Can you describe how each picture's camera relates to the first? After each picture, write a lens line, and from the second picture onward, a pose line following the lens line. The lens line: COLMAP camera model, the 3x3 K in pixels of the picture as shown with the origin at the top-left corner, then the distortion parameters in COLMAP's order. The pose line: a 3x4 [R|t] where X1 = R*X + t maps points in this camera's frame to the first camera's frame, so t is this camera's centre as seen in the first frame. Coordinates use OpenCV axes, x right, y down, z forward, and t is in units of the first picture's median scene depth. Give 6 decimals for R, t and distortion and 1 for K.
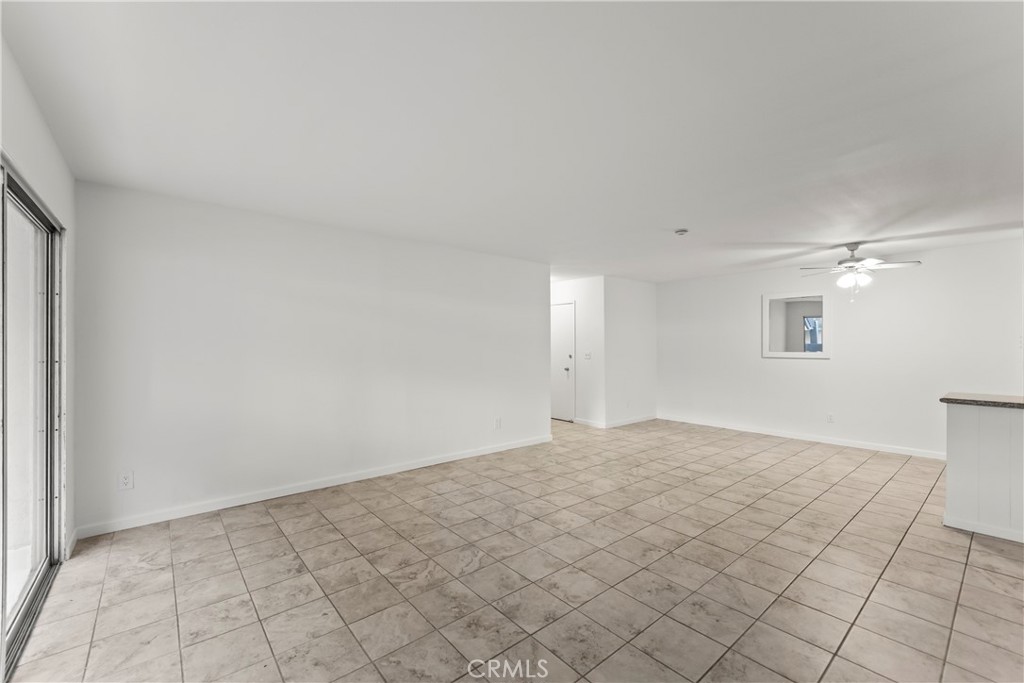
lens RADIAL K [[414.9, 0, 501.4], [0, 414.9, 342.9], [0, 0, 1]] dist [0.001713, -0.002125]
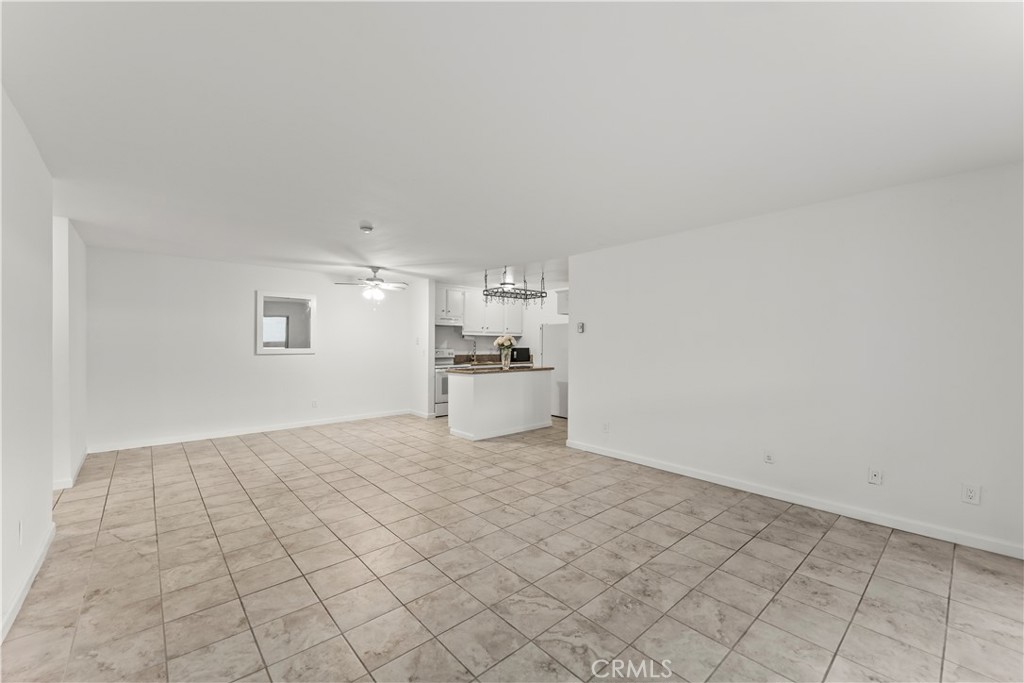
lens RADIAL K [[414.9, 0, 503.3], [0, 414.9, 339.8], [0, 0, 1]] dist [0.001713, -0.002125]
pose [[-0.029483, 0.001834, 0.999564, -0.676980], [-0.003385, 0.999992, -0.001934, -0.001906], [-0.999560, -0.003440, -0.029476, 0.813606]]
